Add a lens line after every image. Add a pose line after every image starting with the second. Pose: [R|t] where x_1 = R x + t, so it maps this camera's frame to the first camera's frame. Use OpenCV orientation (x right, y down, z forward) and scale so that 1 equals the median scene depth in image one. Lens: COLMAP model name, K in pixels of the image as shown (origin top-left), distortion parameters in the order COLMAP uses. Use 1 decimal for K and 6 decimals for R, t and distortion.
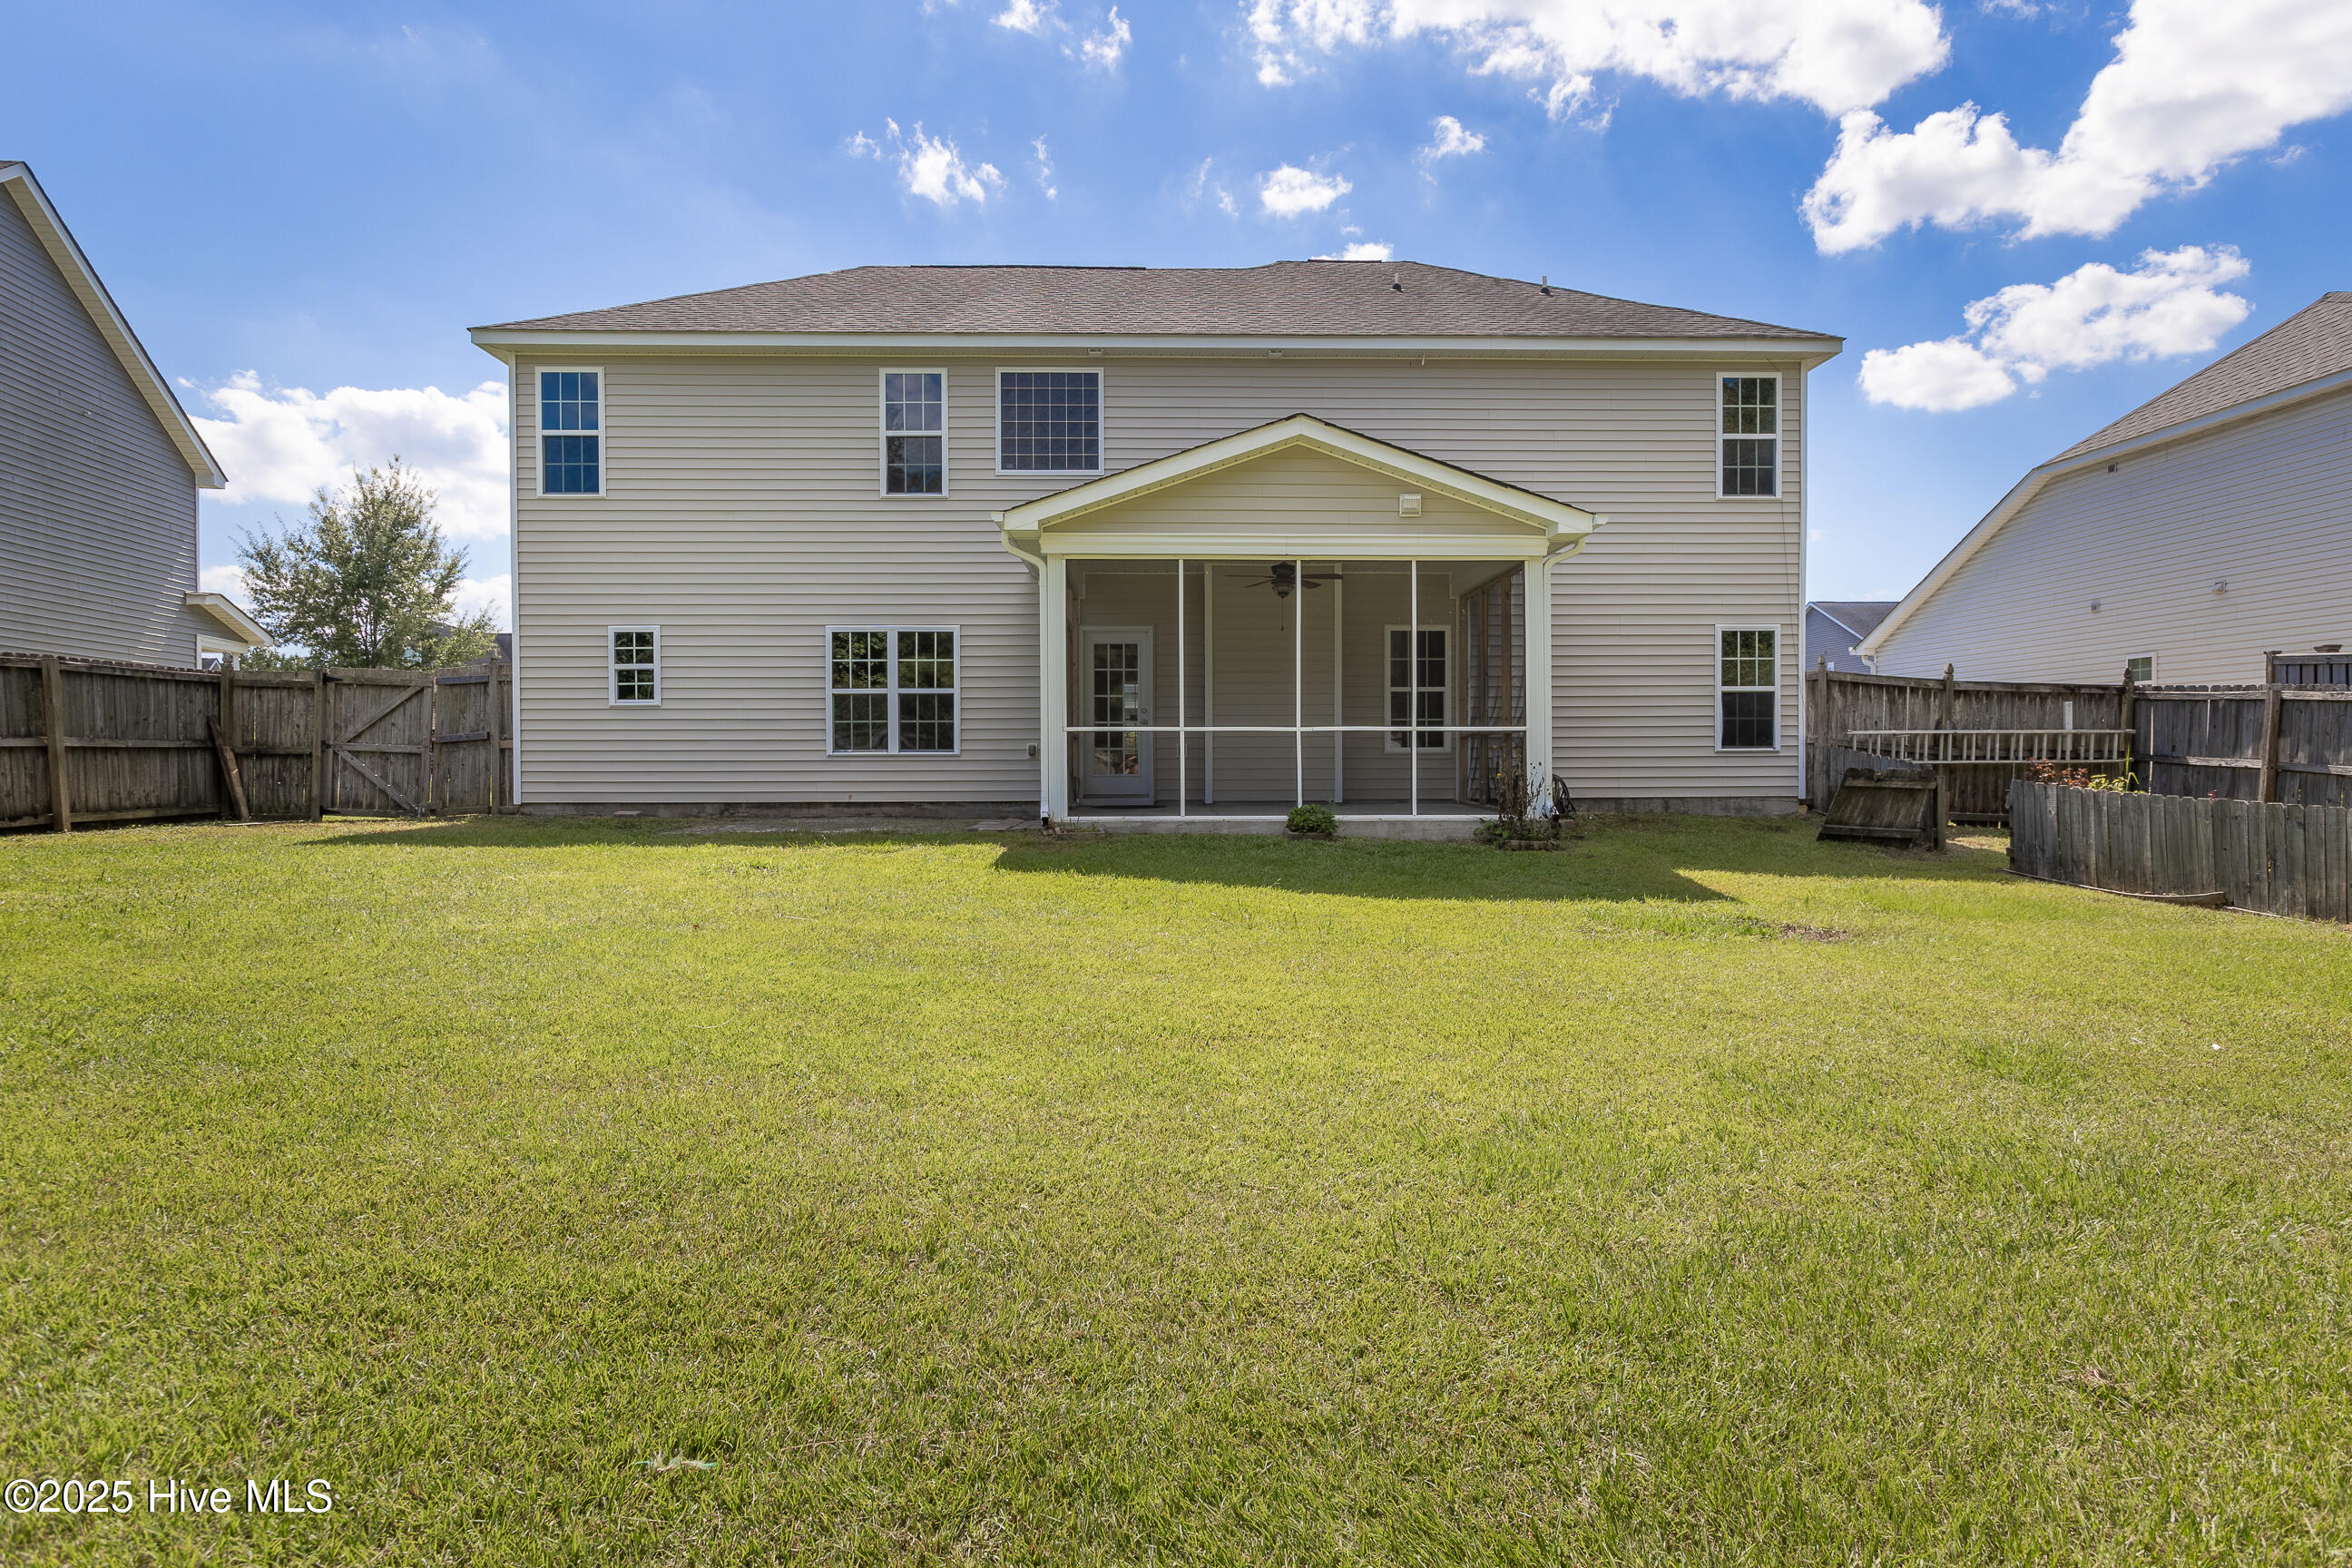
lens RADIAL K [[1205.8, 0, 1174.7], [0, 1205.8, 772.0], [0, 0, 1]] dist [-0.003194, -0.001977]
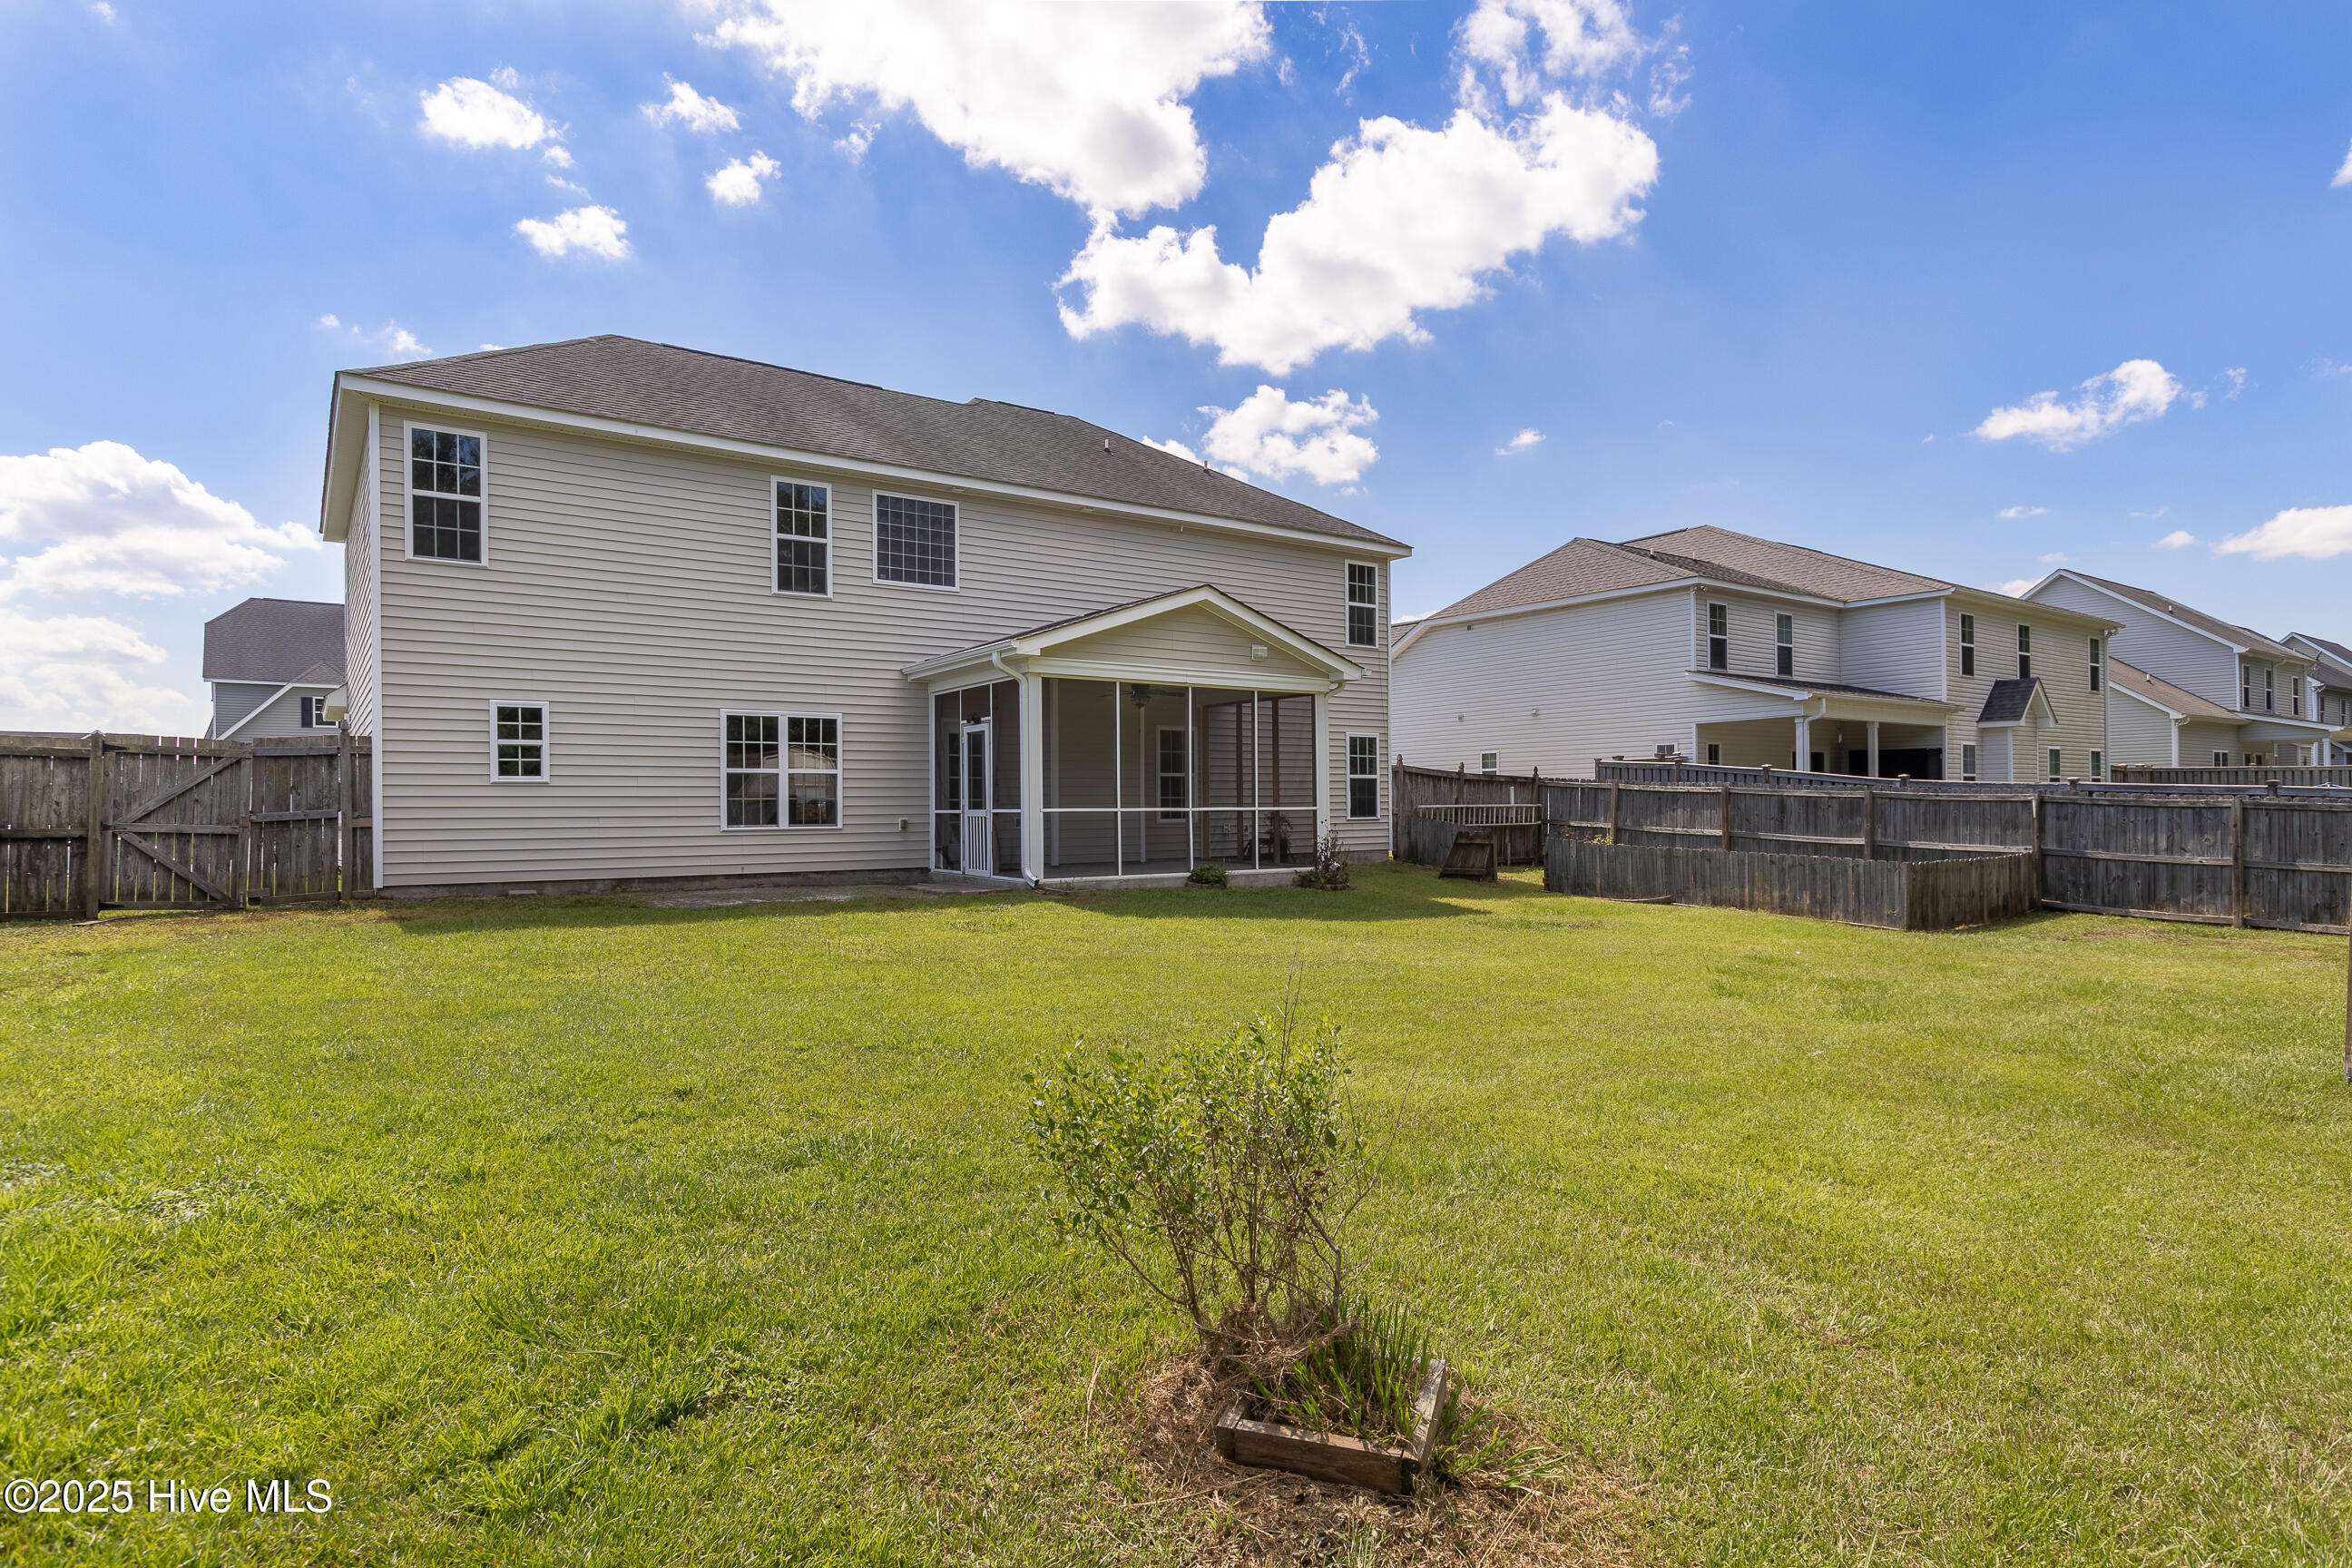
lens RADIAL K [[1368.1, 0, 1177.1], [0, 1368.1, 793.0], [0, 0, 1]] dist [0.013107, 0.000110]
pose [[0.814681, 0.003315, 0.579900, -0.663441], [0.010841, 0.999722, -0.020945, -0.017397], [-0.579808, 0.023351, 0.814418, -0.217083]]
